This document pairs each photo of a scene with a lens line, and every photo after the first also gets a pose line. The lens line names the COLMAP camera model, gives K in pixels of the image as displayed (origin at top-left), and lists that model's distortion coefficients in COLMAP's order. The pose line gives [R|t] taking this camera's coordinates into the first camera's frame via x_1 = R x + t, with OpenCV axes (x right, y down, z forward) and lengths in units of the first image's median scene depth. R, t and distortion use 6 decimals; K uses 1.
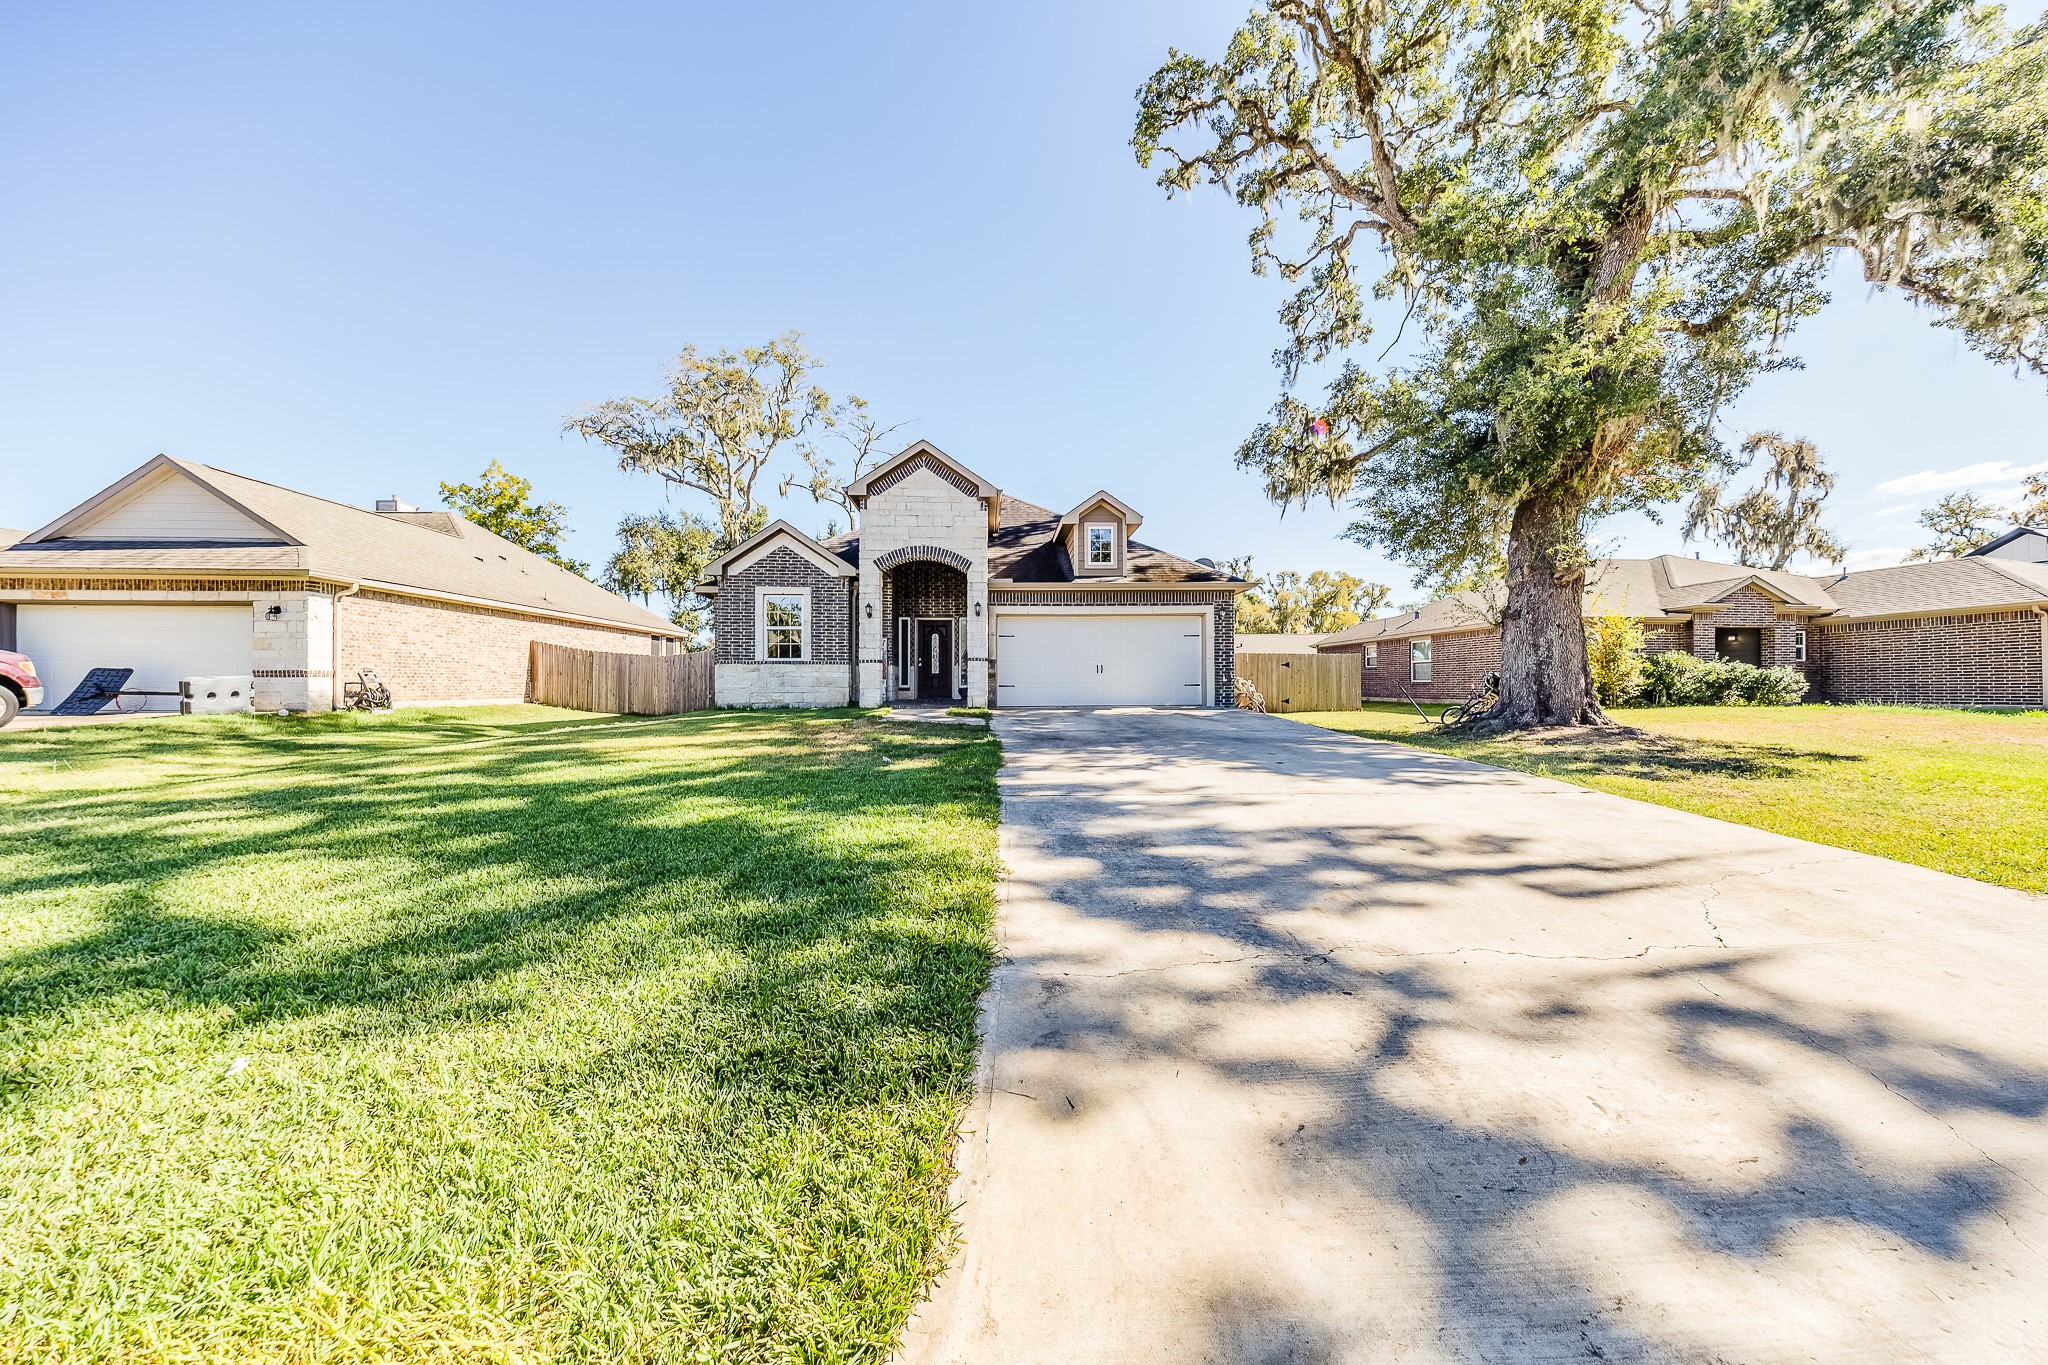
lens RADIAL K [[644.8, 0, 1027.5], [0, 644.8, 670.0], [0, 0, 1]] dist [-0.000585, -0.000022]
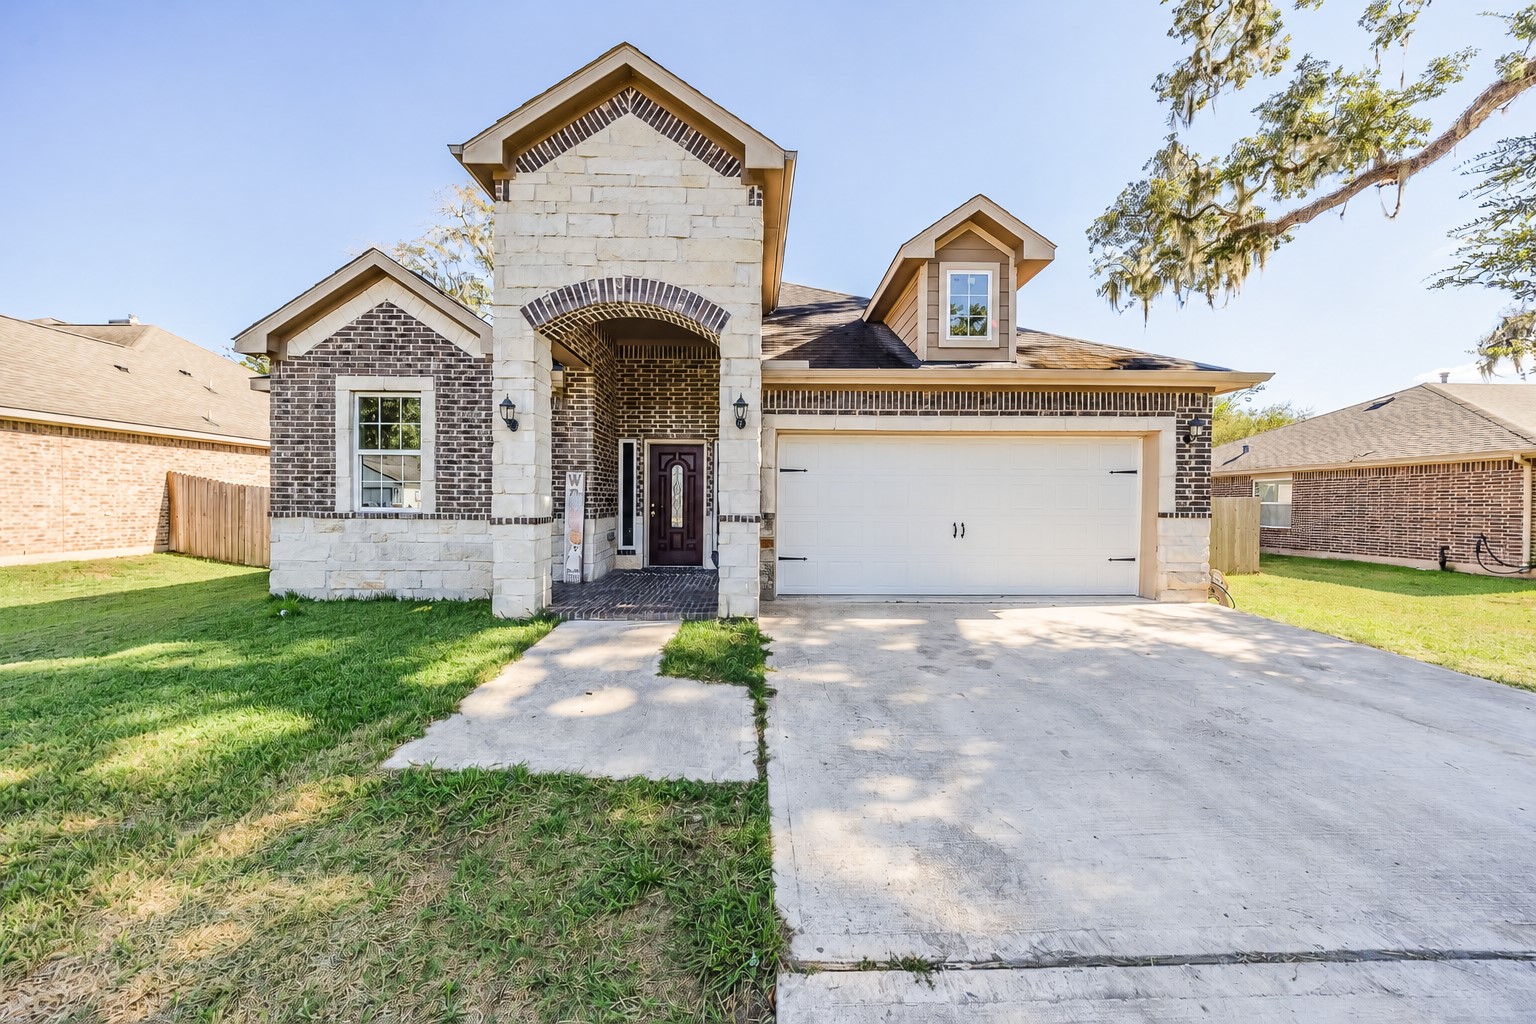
lens RADIAL K [[483.6, 0, 770.6], [0, 483.6, 502.6], [0, 0, 1]] dist [-0.000585, -0.000022]
pose [[0.999477, 0.009706, -0.030832, -0.040096], [-0.009180, 0.999811, 0.017135, -0.032290], [0.030992, -0.016843, 0.999378, 0.590966]]
